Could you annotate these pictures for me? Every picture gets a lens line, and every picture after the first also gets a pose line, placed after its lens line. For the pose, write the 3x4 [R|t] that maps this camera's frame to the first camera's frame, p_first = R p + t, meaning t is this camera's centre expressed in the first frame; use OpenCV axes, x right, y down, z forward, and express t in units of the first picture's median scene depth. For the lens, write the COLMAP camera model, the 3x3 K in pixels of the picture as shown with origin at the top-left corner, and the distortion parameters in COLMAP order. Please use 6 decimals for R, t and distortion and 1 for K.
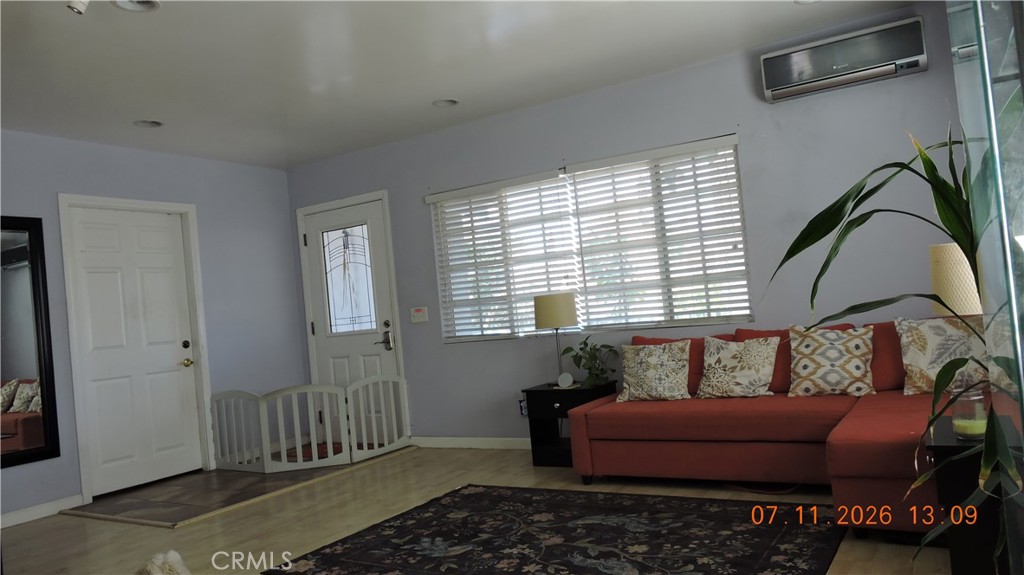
lens RADIAL K [[726.1, 0, 511.3], [0, 726.1, 287.6], [0, 0, 1]] dist [-0.002425, -0.009354]
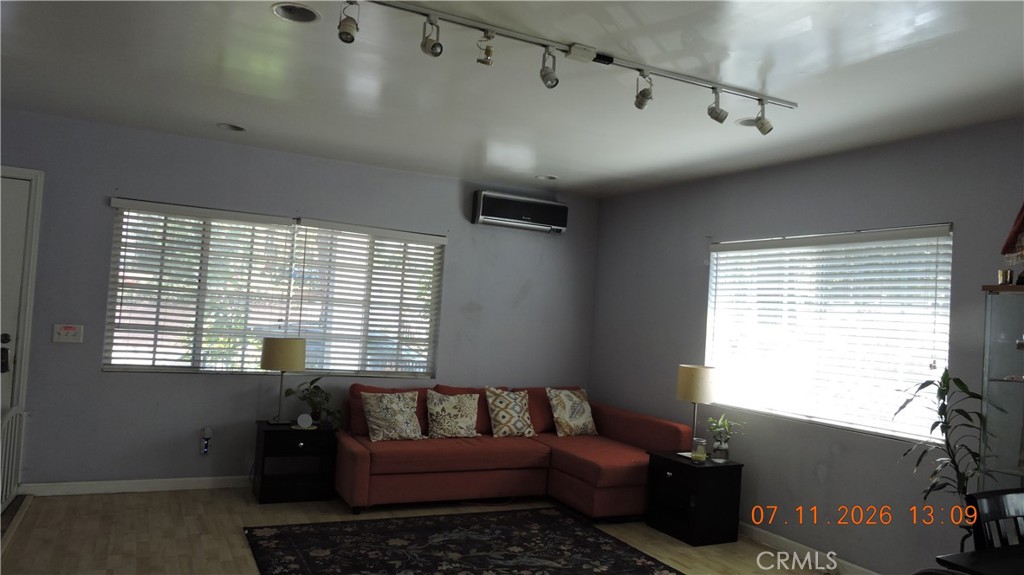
lens RADIAL K [[726.1, 0, 509.9], [0, 726.1, 288.2], [0, 0, 1]] dist [-0.002425, -0.009354]
pose [[0.519643, 0.166231, 0.838056, -0.807995], [-0.136825, 0.984421, -0.110424, 0.012509], [-0.843357, -0.057286, 0.534292, 0.205605]]
